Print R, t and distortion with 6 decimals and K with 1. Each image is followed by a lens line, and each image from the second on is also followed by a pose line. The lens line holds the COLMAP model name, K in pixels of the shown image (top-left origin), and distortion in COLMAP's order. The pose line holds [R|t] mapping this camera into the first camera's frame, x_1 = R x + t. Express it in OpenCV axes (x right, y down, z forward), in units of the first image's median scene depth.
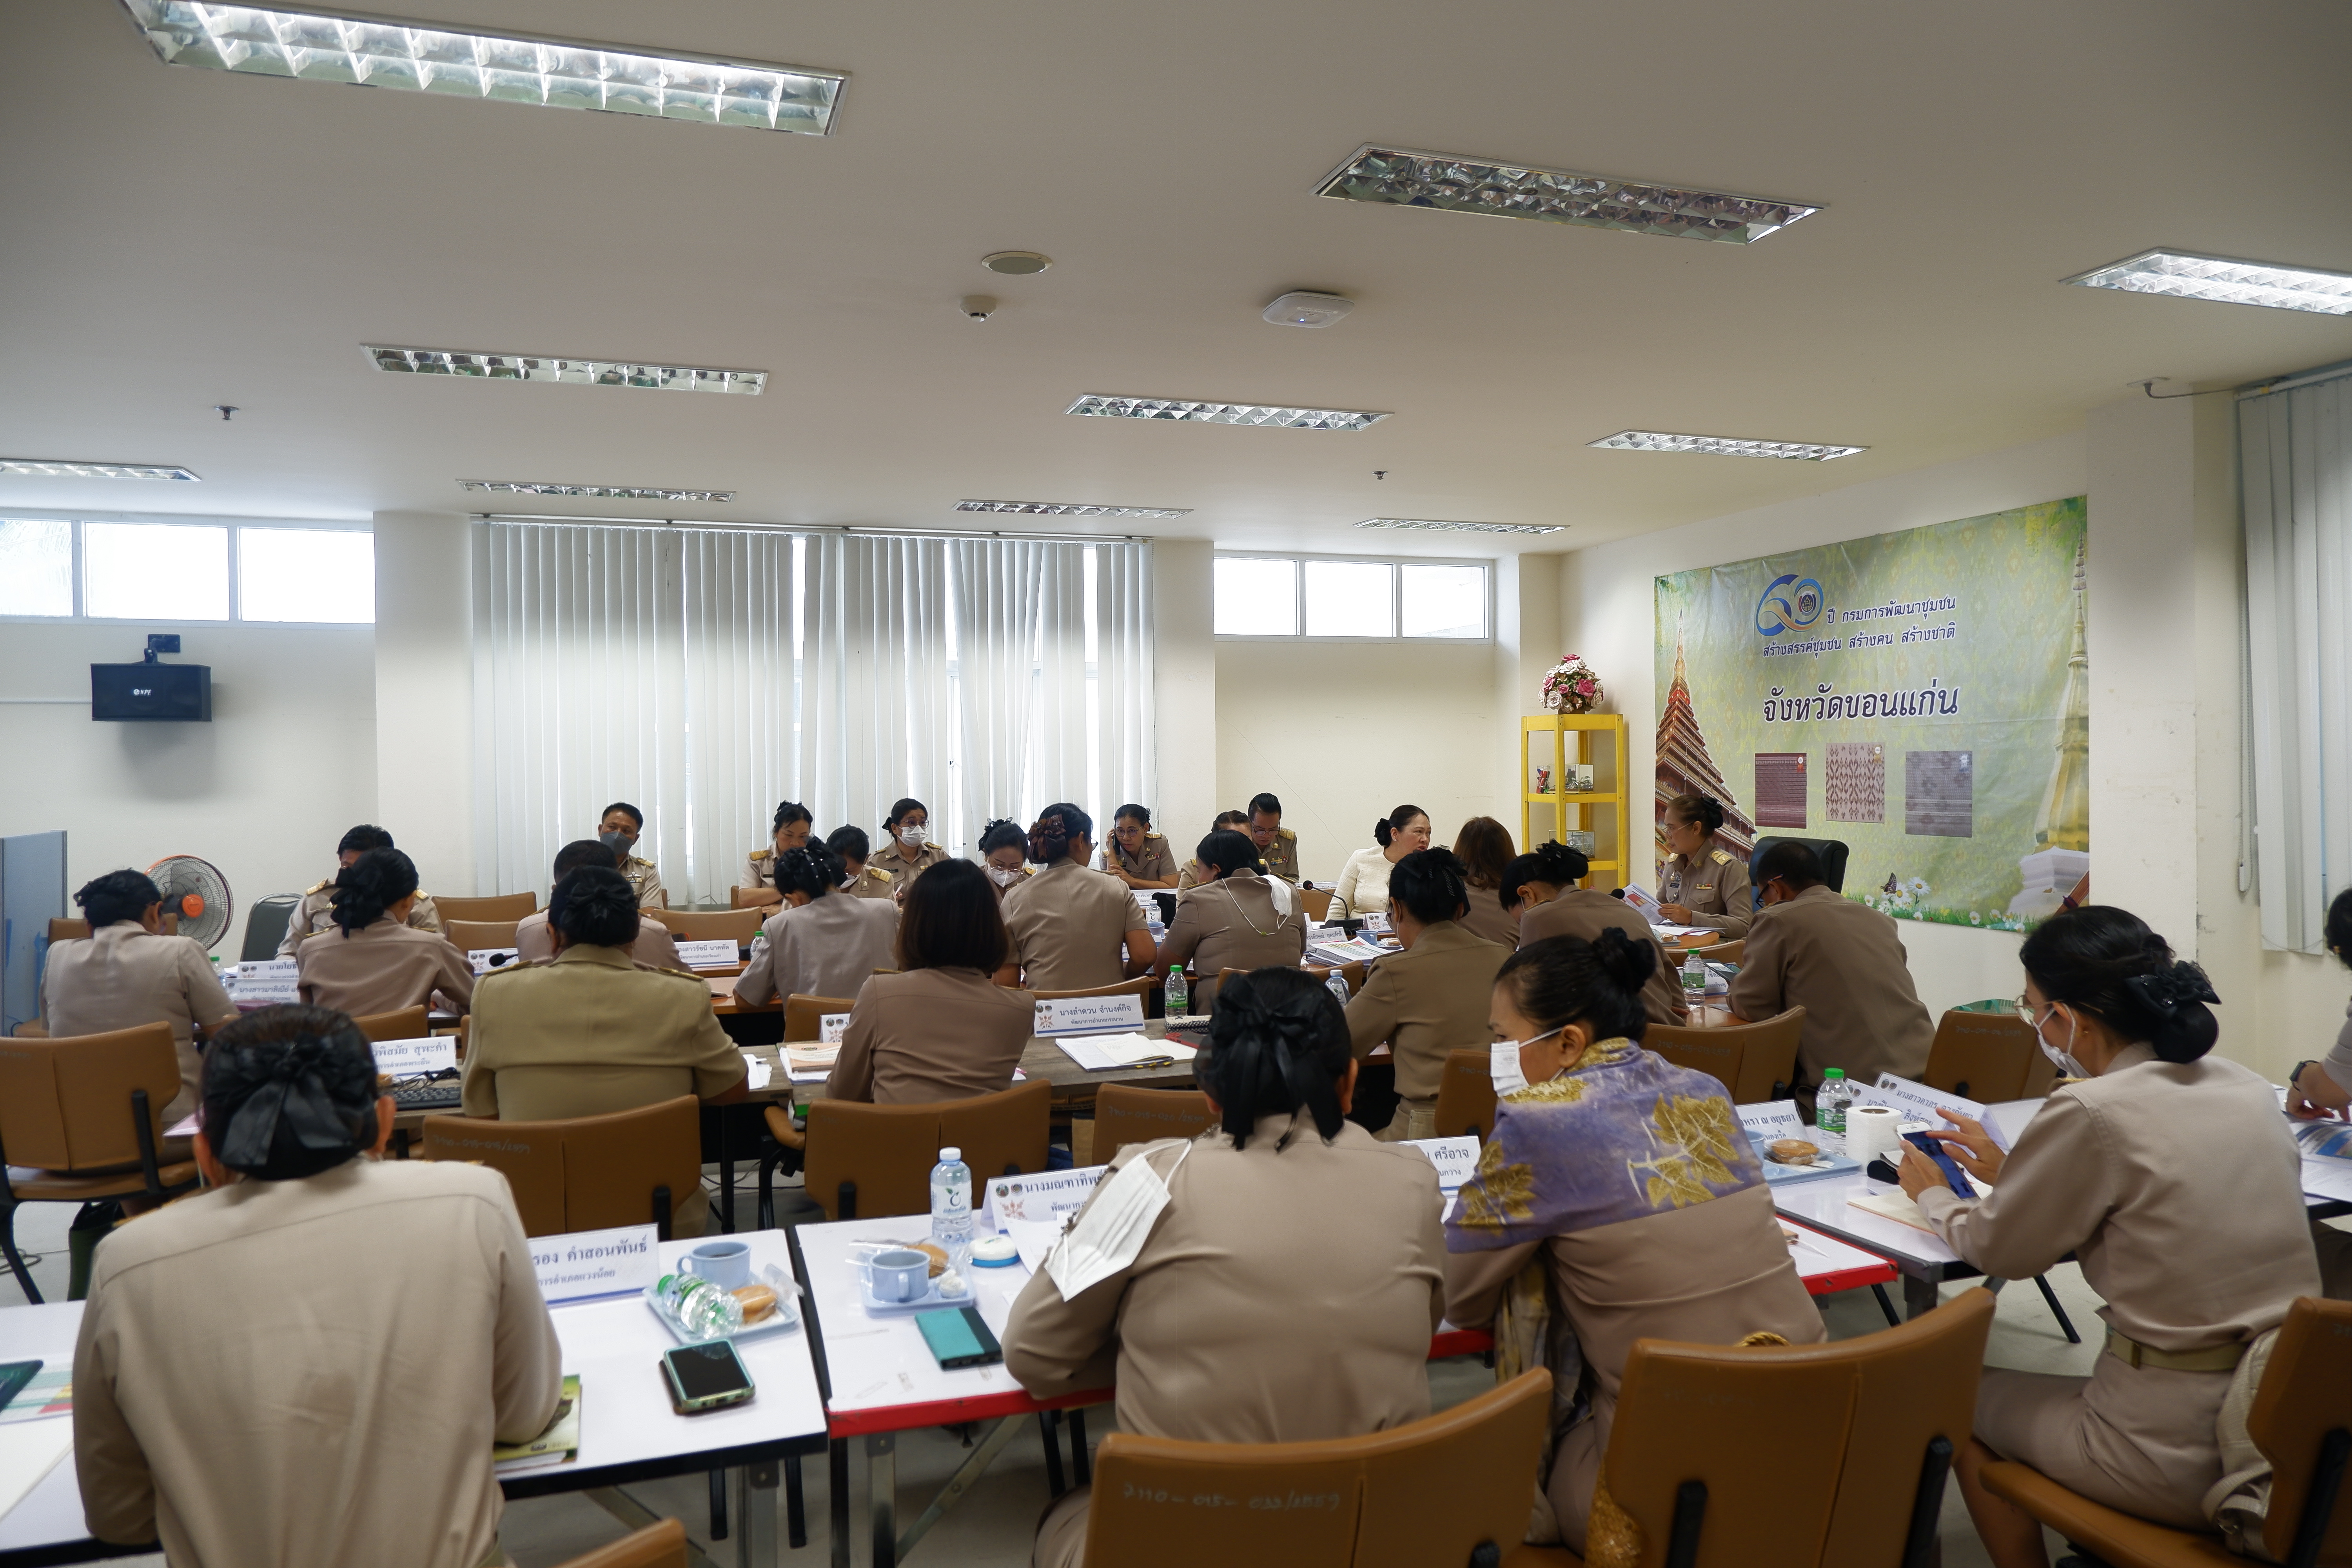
lens RADIAL K [[1541.2, 0, 1178.5], [0, 1541.2, 774.2], [0, 0, 1]] dist [-0.000614, -0.000184]
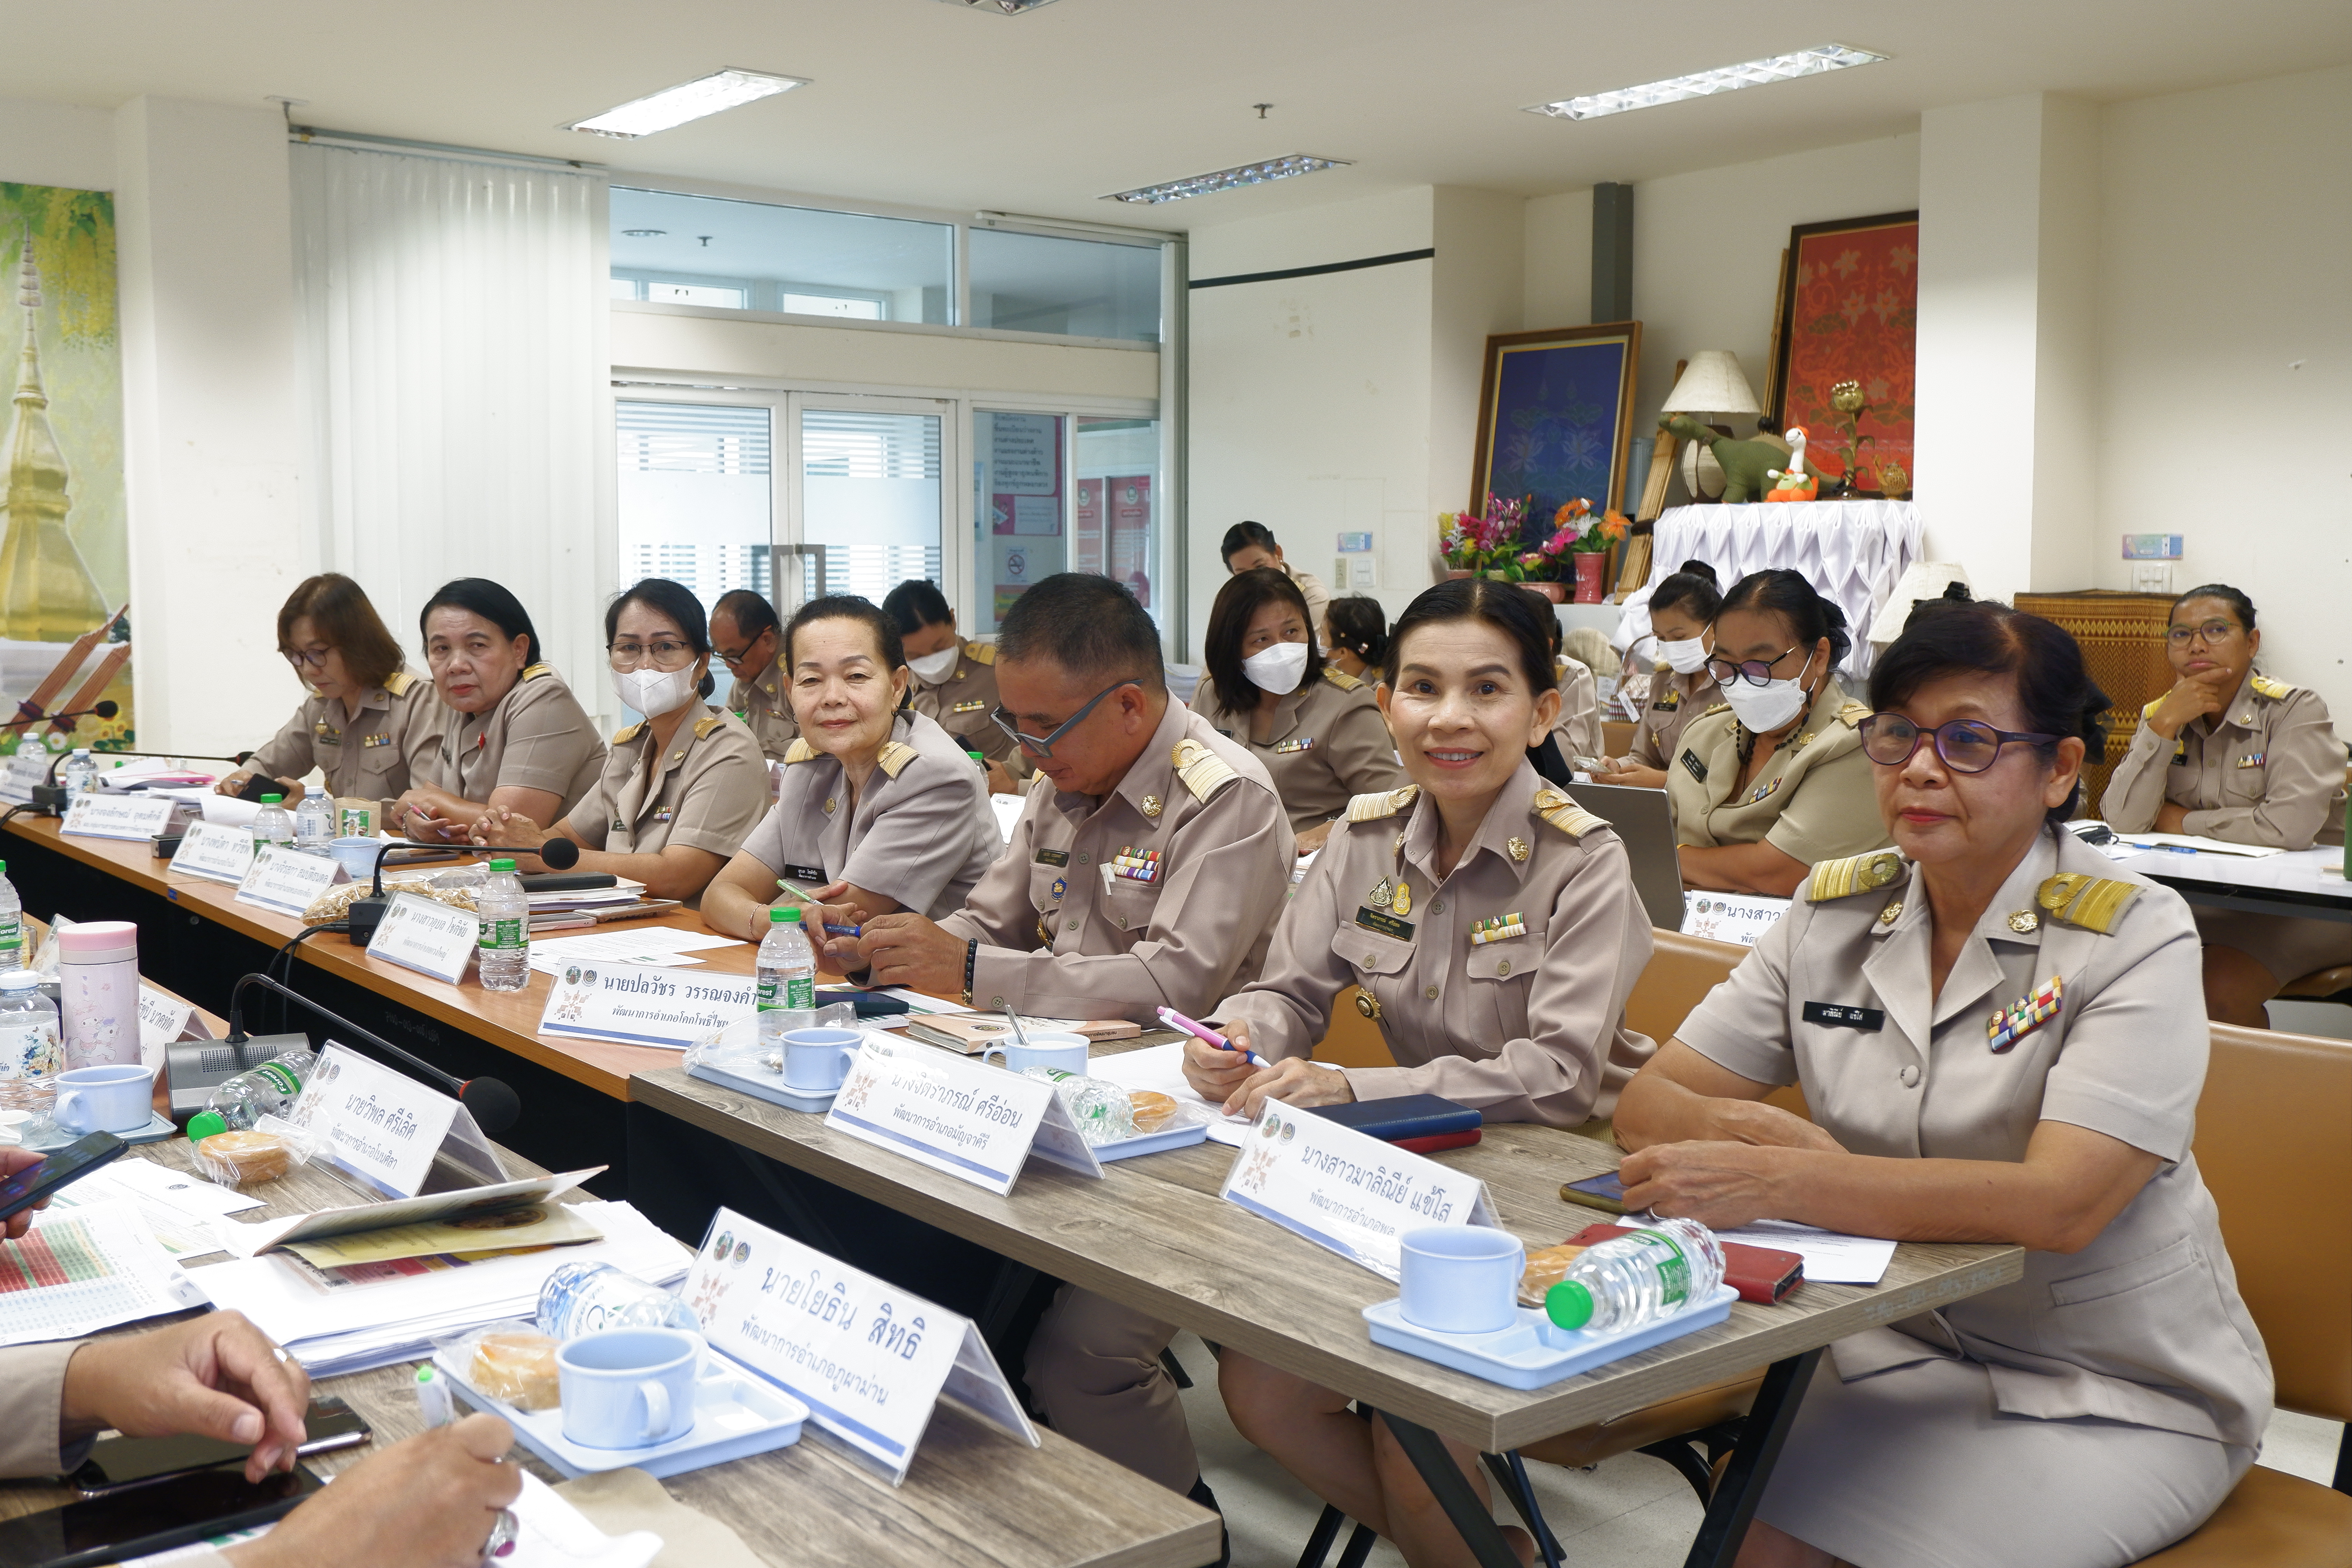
lens RADIAL K [[2318.1, 0, 1174.0], [0, 2318.1, 783.9], [0, 0, 1]] dist [-0.024579, 0.000000]
pose [[-0.350003, -0.077278, 0.933556, -0.718612], [0.007853, 0.996314, 0.085417, 0.026100], [-0.936716, 0.037228, -0.348106, 0.866364]]
